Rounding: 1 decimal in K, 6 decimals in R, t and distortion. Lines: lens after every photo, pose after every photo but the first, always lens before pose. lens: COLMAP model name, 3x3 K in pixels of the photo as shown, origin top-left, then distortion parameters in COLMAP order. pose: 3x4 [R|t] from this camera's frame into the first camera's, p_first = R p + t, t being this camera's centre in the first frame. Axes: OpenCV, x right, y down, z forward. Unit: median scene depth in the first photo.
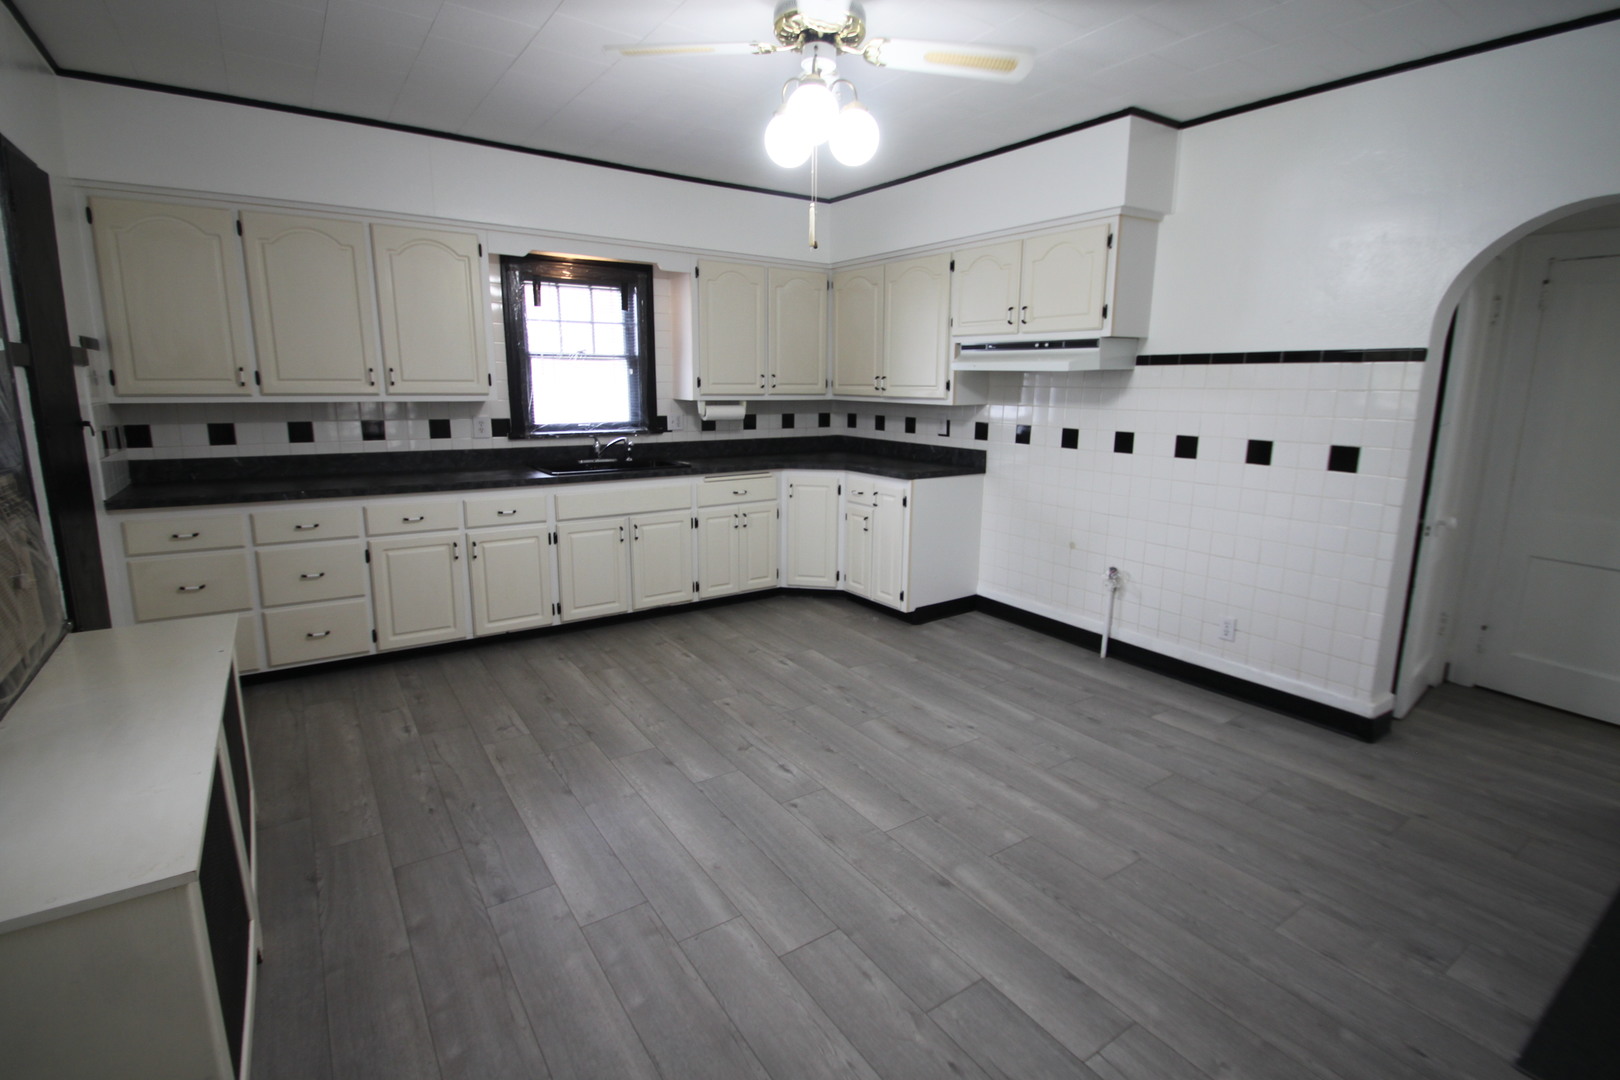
lens RADIAL K [[763.8, 0, 810.0], [0, 763.8, 540.0], [0, 0, 1]] dist [0.007938, -0.017945]
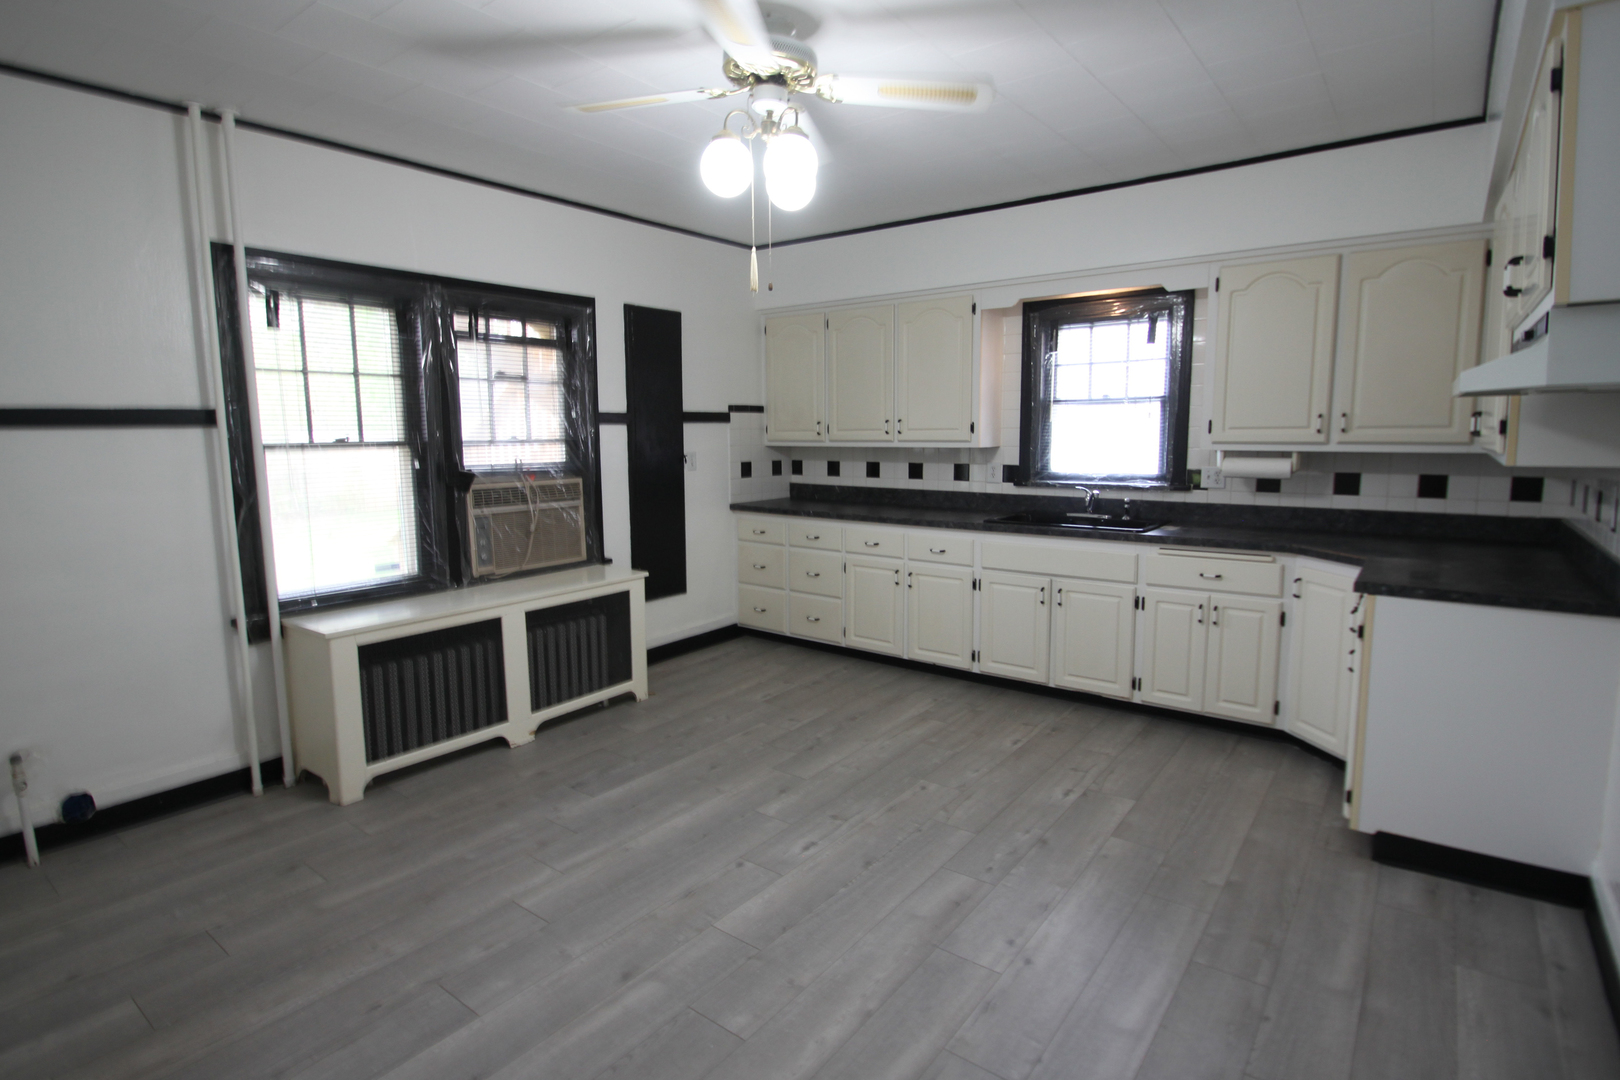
lens RADIAL K [[820.4, 0, 810.0], [0, 820.4, 540.0], [0, 0, 1]] dist [-0.003285, -0.000514]
pose [[0.309295, 0.114952, -0.943993, 0.636461], [-0.182544, 0.981384, 0.059696, -0.088462], [0.933282, 0.153856, 0.324521, 0.470469]]
